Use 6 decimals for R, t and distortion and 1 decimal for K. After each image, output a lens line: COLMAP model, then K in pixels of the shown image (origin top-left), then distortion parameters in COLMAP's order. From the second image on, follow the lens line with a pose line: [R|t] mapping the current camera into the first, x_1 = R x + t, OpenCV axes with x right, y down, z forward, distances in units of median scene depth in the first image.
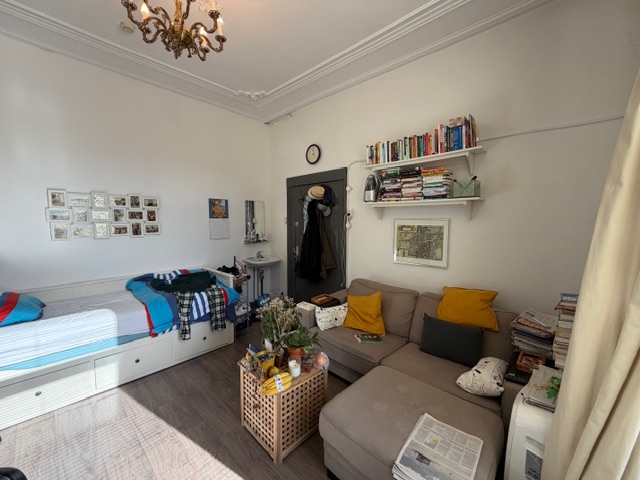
lens RADIAL K [[244.0, 0, 317.5], [0, 244.0, 250.3], [0, 0, 1]] dist [-0.000256, -0.000019]
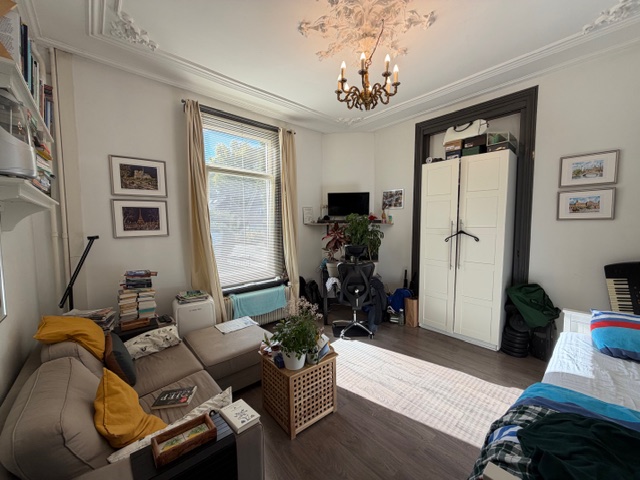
lens RADIAL K [[257.9, 0, 318.8], [0, 257.9, 238.9], [0, 0, 1]] dist [-0.000200, -0.000146]
pose [[-0.994133, 0.000733, 0.108158, -0.251841], [0.018568, 0.986288, 0.163985, -0.177588], [-0.106555, 0.165031, -0.980516, 1.430159]]
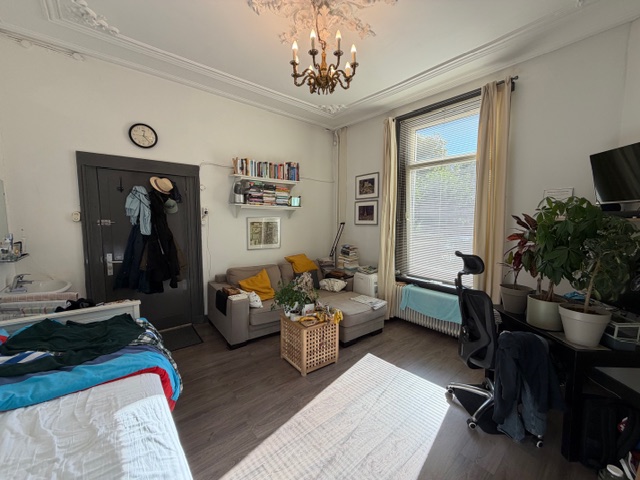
lens RADIAL K [[257.9, 0, 318.8], [0, 257.9, 238.9], [0, 0, 1]] dist [-0.000200, -0.000146]
pose [[0.154545, -0.084175, 0.984394, -1.123381], [0.101505, 0.992444, 0.068927, -0.075024], [-0.982758, 0.089268, 0.161921, 0.444472]]
